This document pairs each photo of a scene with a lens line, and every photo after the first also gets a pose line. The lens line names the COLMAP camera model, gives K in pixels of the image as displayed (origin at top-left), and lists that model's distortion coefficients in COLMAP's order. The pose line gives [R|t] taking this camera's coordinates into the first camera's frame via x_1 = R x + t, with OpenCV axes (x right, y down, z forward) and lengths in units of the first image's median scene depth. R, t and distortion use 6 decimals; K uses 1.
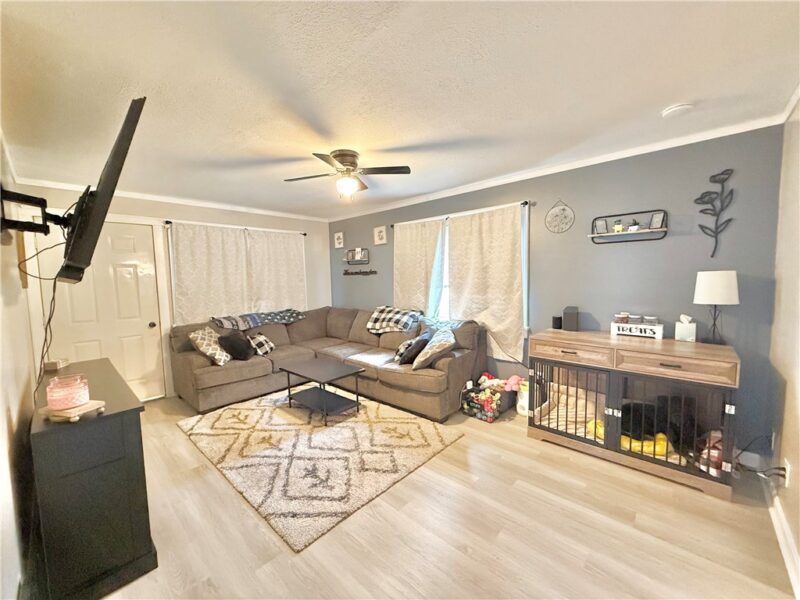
lens RADIAL K [[321.1, 0, 396.8], [0, 321.1, 301.0], [0, 0, 1]] dist [0.003690, 0.000210]
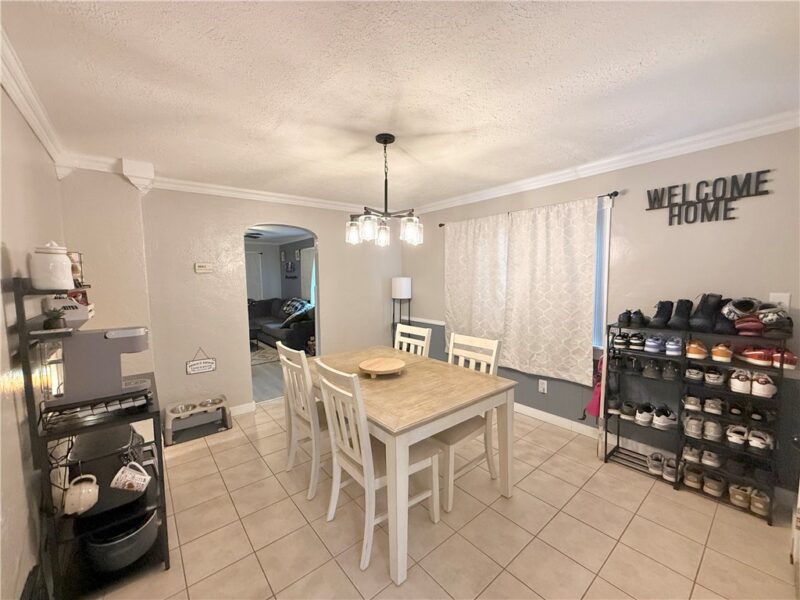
lens RADIAL K [[321.1, 0, 401.4], [0, 321.1, 299.2], [0, 0, 1]] dist [0.003690, 0.000210]
pose [[0.991028, 0.017132, -0.132550, 1.045123], [-0.017081, 0.999853, 0.001524, 0.016876], [0.132557, 0.000754, 0.991175, -0.853020]]
